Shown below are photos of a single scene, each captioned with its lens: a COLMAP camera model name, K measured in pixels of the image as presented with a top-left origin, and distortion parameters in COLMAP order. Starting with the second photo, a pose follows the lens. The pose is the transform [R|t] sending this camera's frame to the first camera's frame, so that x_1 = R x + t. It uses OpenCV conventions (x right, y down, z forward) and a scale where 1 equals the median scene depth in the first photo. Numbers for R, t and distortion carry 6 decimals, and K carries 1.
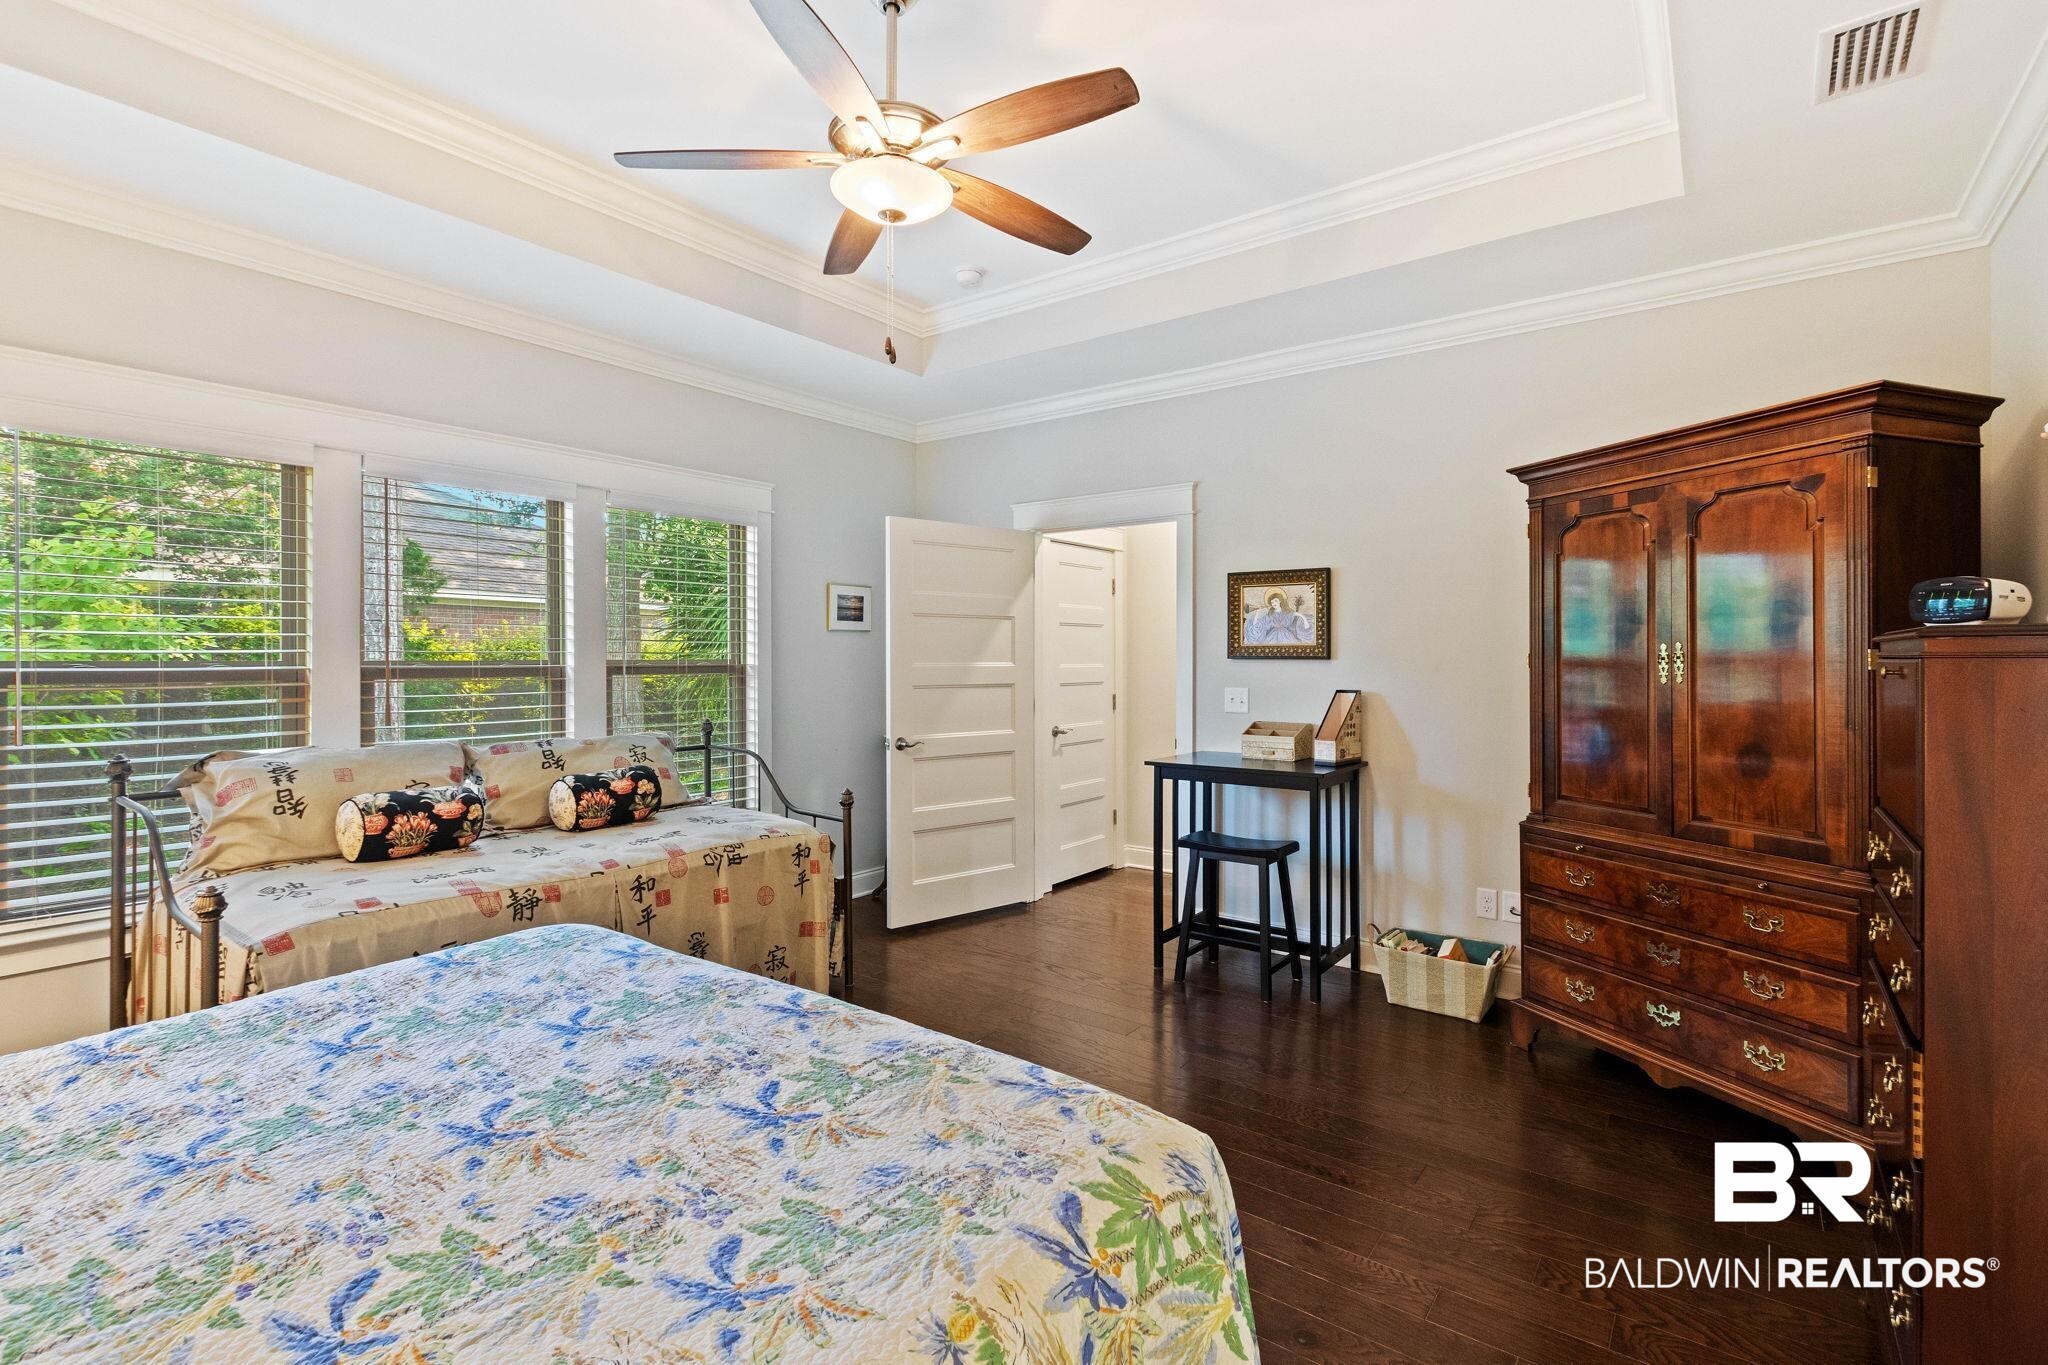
lens RADIAL K [[961.3, 0, 1057.1], [0, 961.3, 664.8], [0, 0, 1]] dist [0.004008, -0.001009]
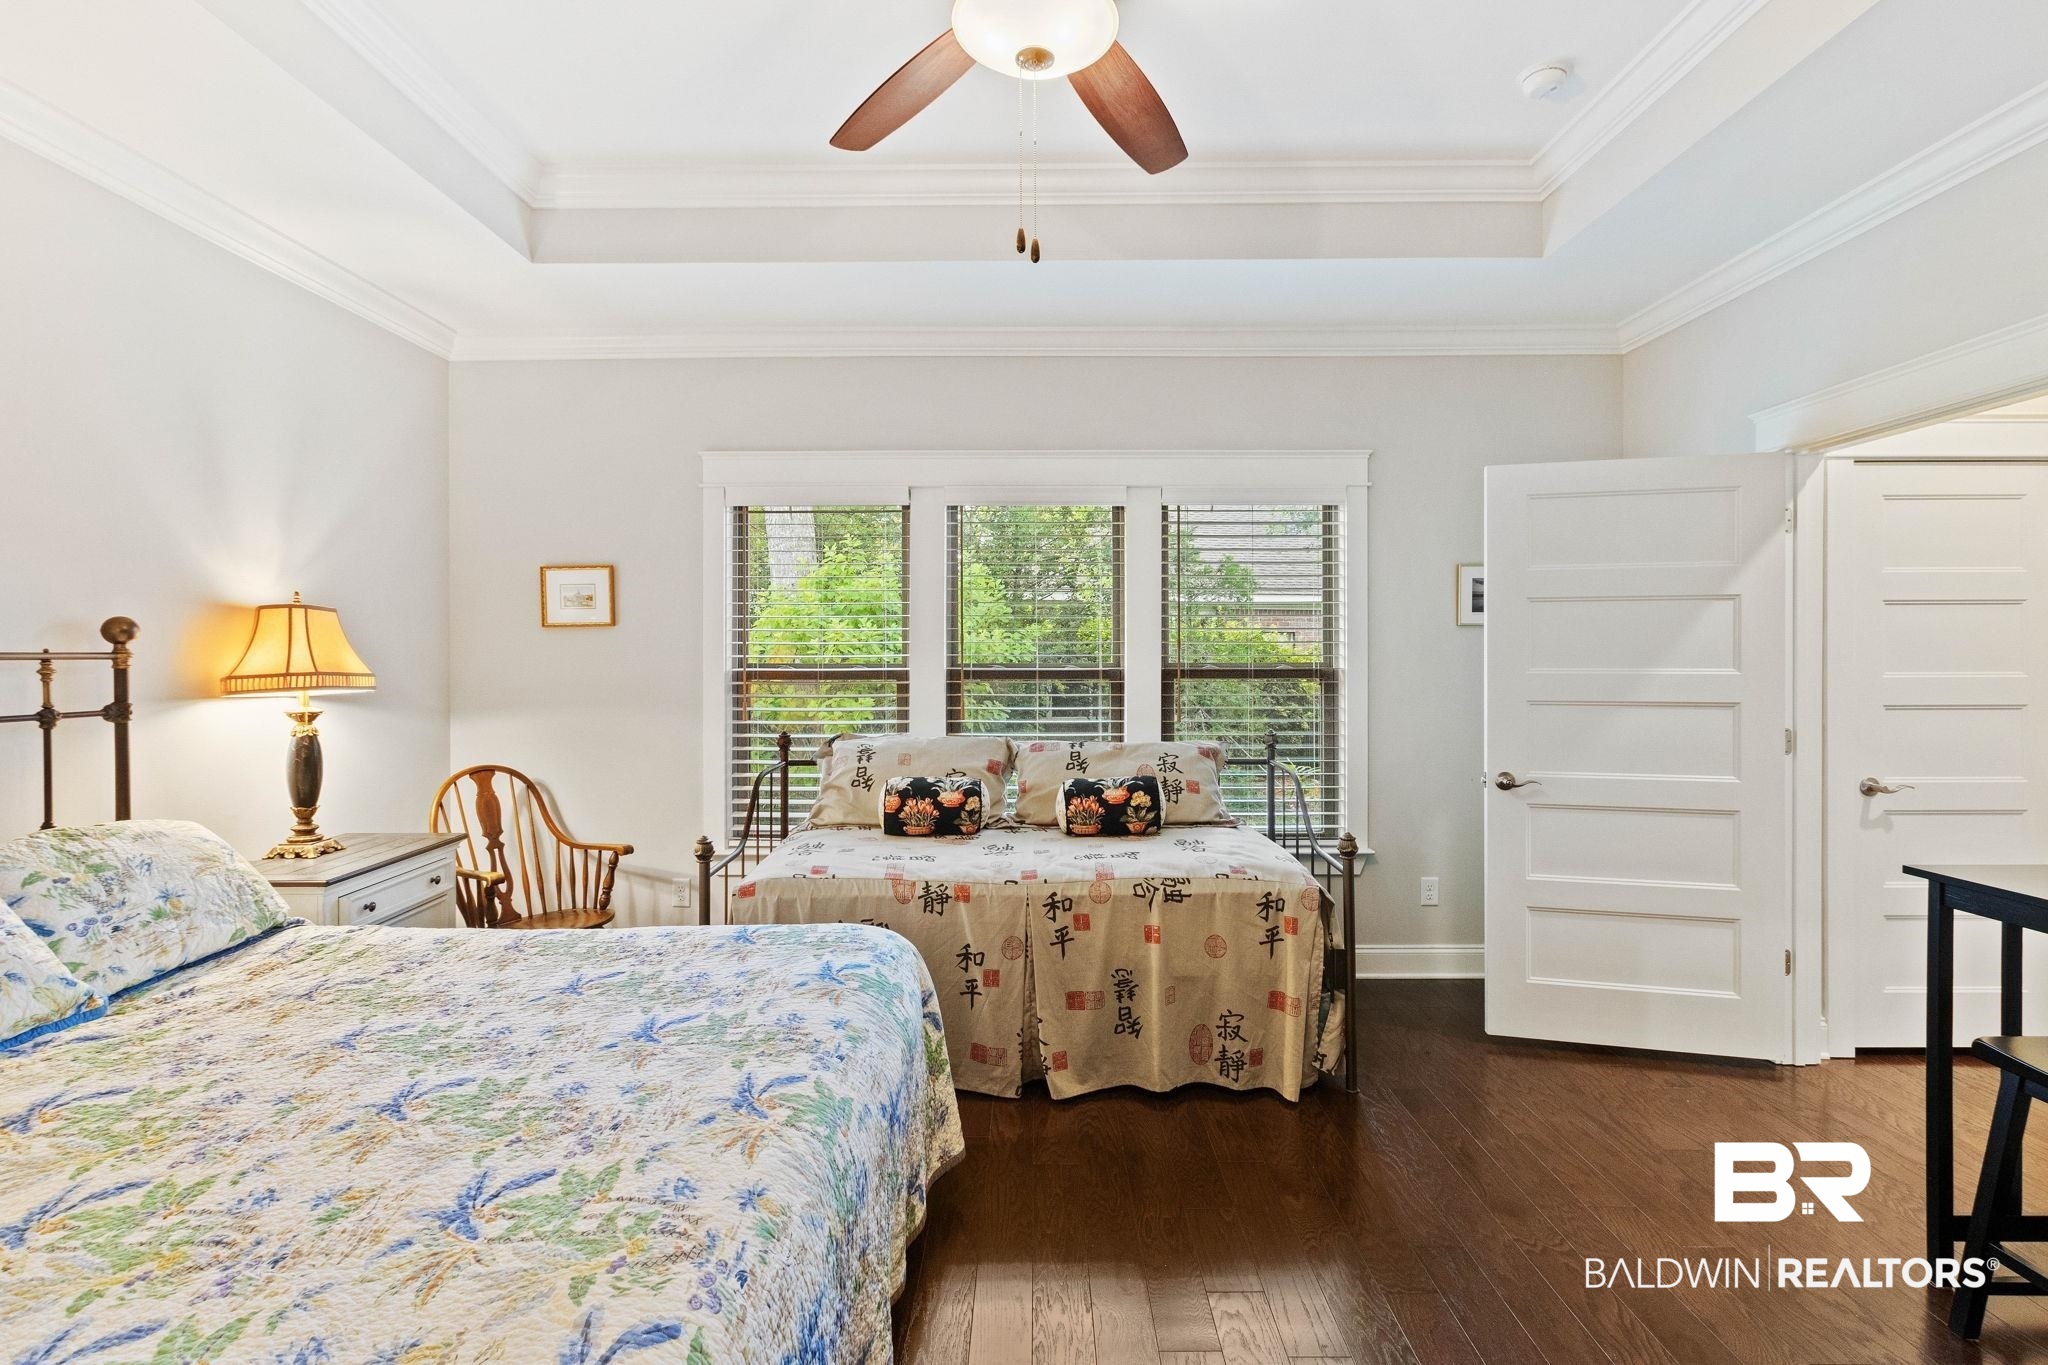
lens RADIAL K [[961.3, 0, 1018.5], [0, 961.3, 670.4], [0, 0, 1]] dist [0.004008, -0.001009]
pose [[0.576552, 0.010214, -0.816997, 0.300322], [-0.005413, 0.999948, 0.008681, -0.006767], [0.817042, -0.000582, 0.576577, 0.407653]]
